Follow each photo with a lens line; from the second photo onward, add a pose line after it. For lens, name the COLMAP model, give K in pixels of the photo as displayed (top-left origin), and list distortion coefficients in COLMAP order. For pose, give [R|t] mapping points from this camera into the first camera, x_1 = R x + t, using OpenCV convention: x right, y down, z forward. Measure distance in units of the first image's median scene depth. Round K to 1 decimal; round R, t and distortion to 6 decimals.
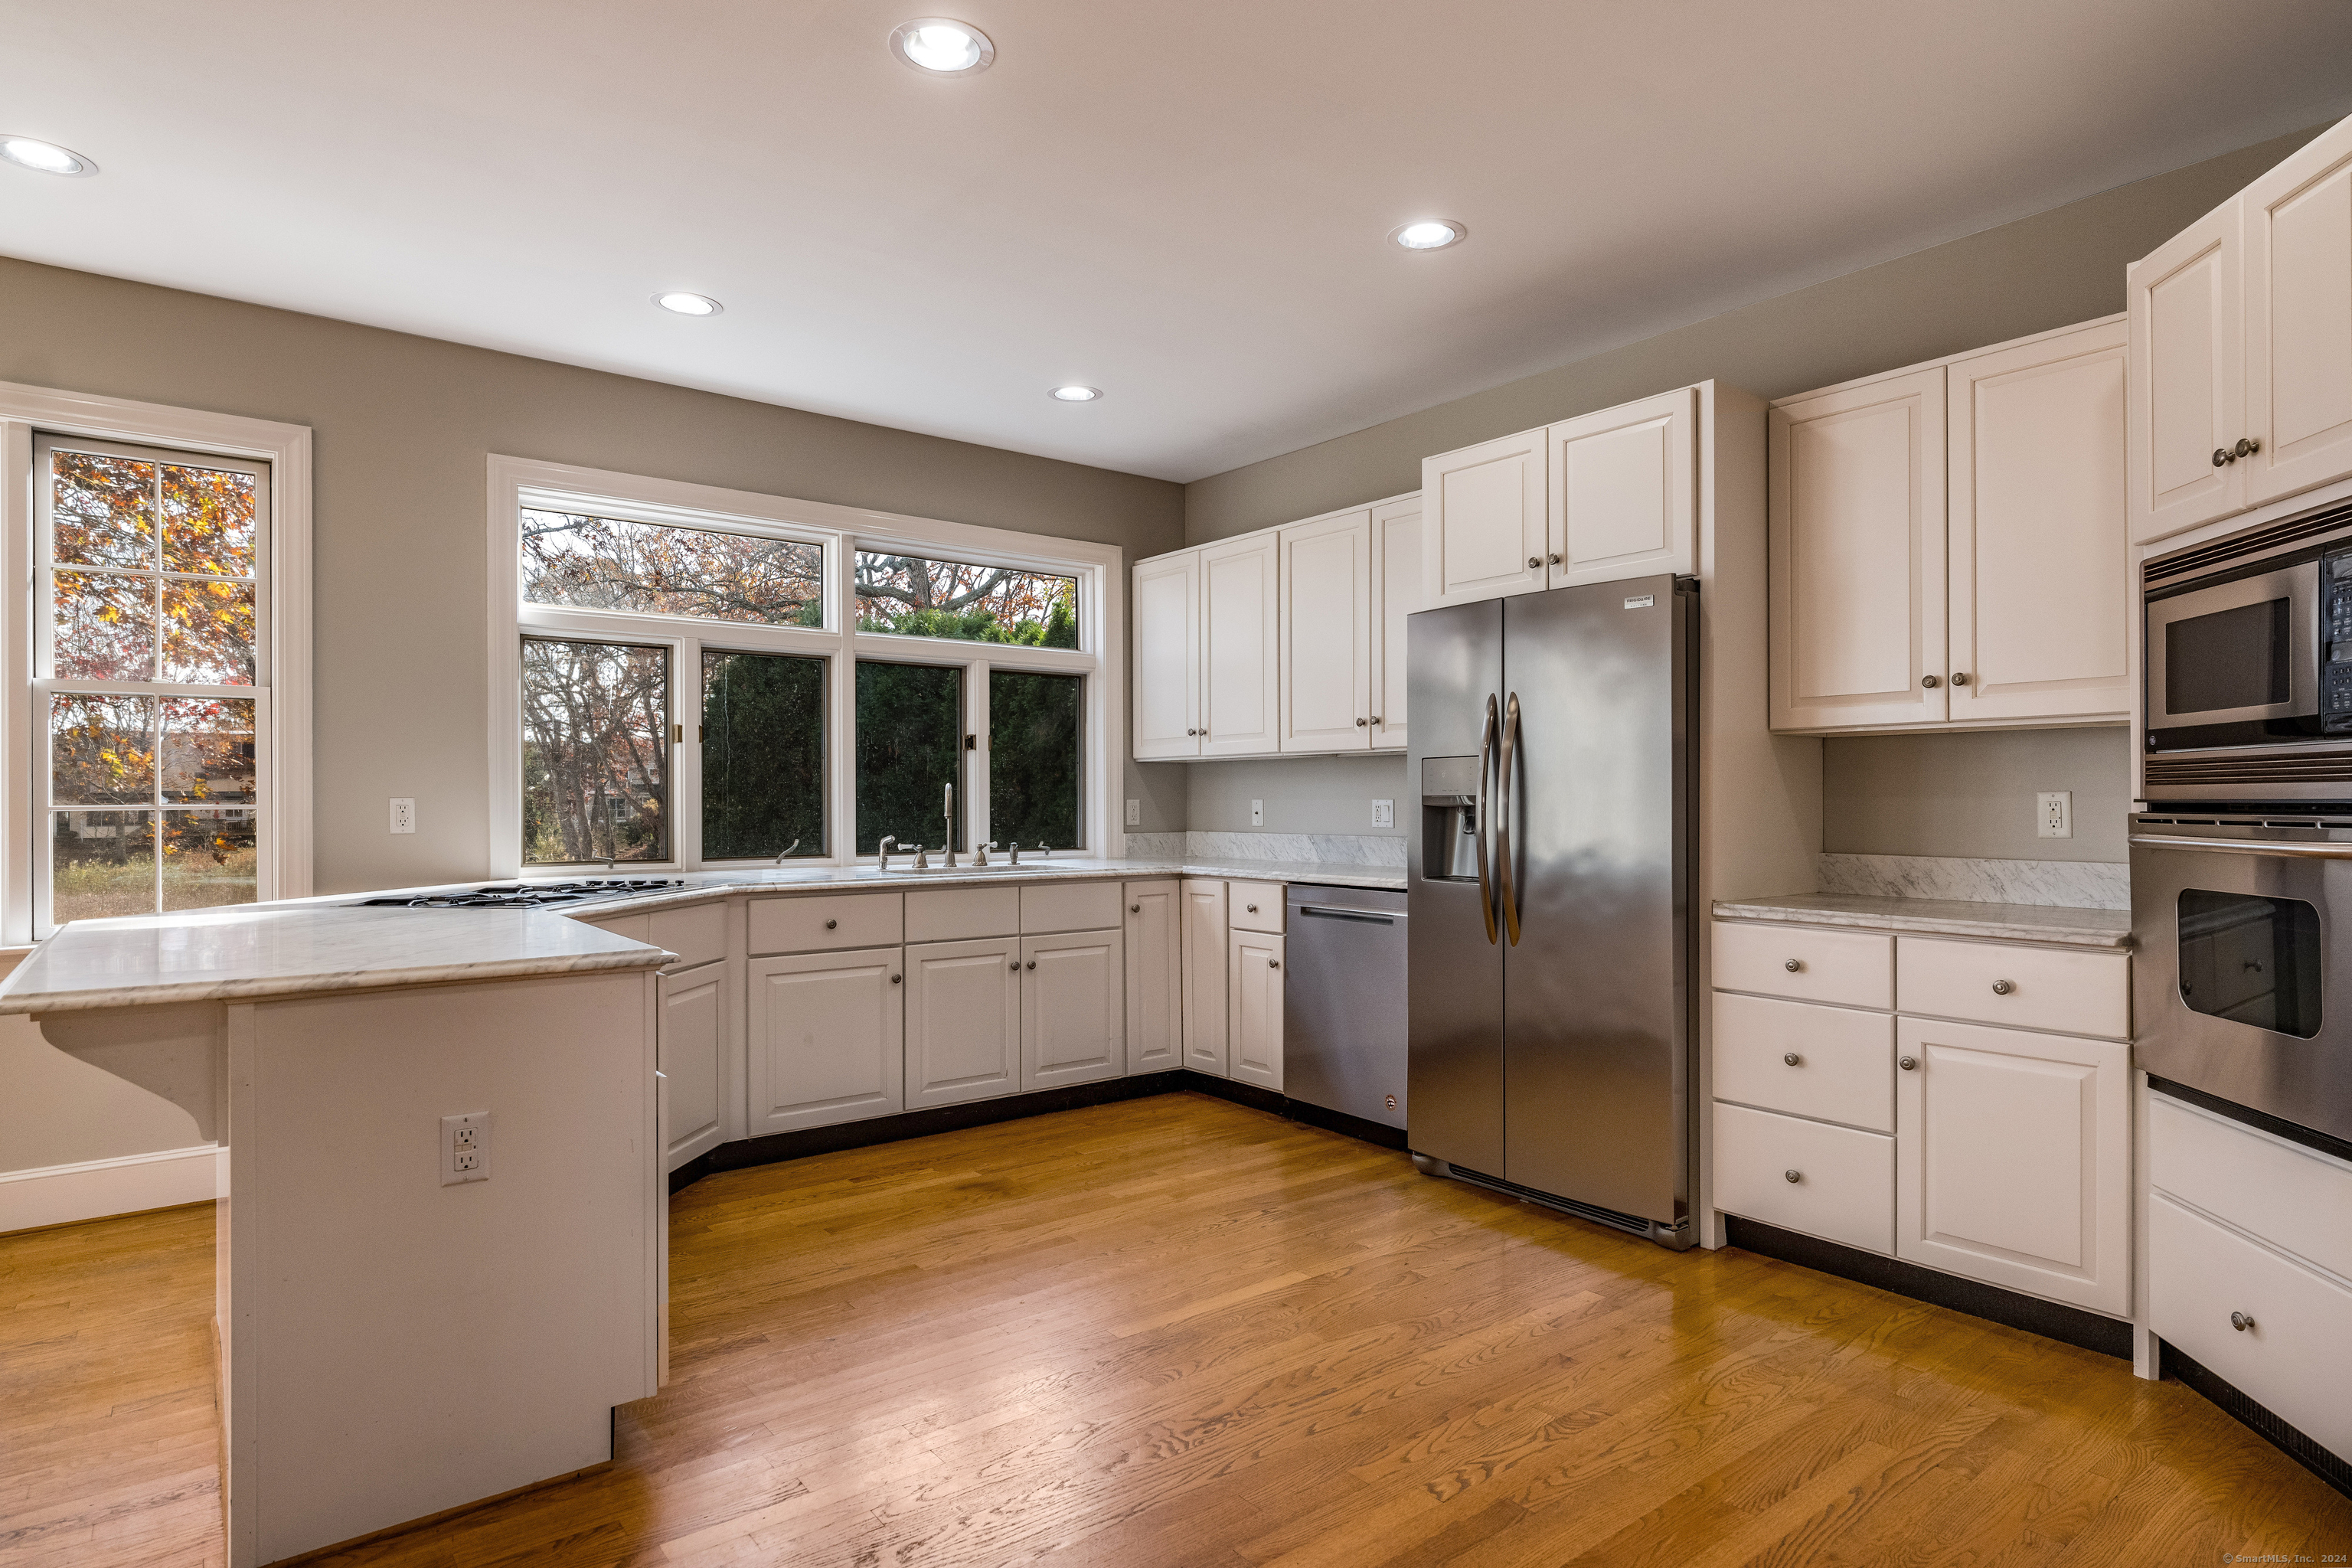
lens RADIAL K [[1281.3, 0, 1172.3], [0, 1281.3, 820.0], [0, 0, 1]] dist [-0.000743, -0.000035]
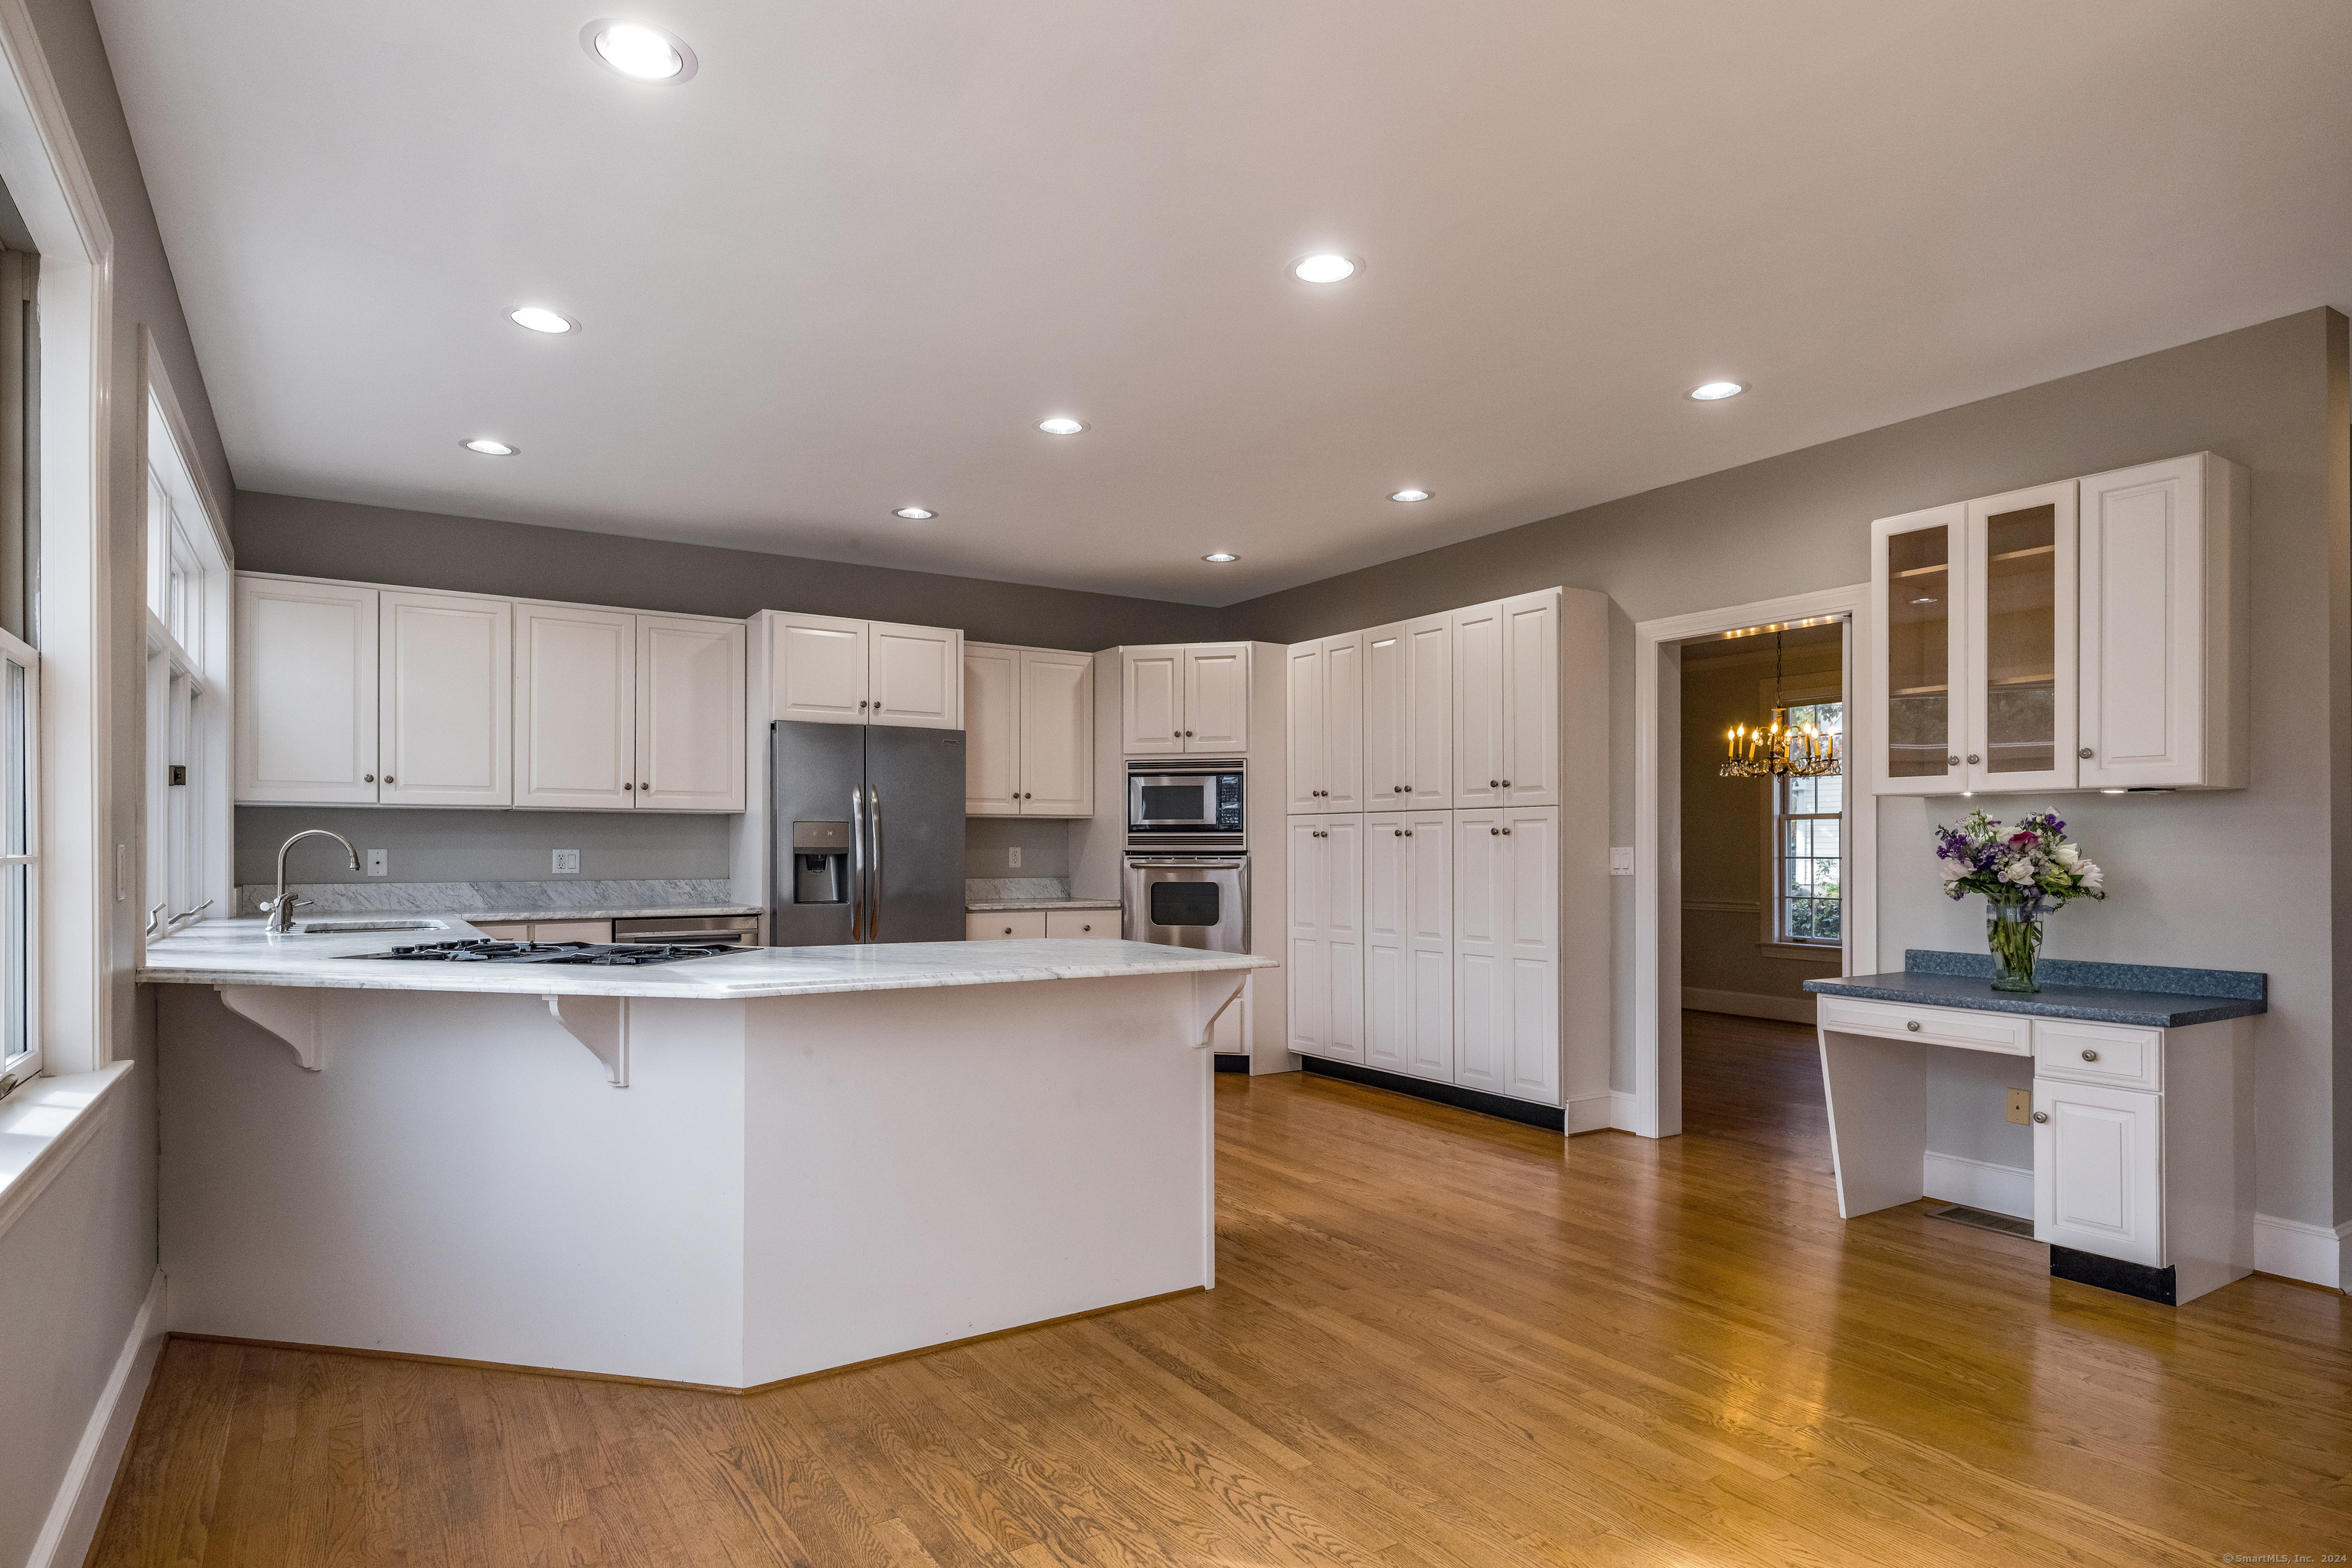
lens RADIAL K [[1281.3, 0, 1172.3], [0, 1281.3, 820.0], [0, 0, 1]] dist [-0.000743, -0.000035]
pose [[0.086481, 0.016023, 0.996125, -1.197262], [0.010164, 0.999804, -0.016964, -0.021618], [-0.996202, 0.011591, 0.086301, 0.430344]]
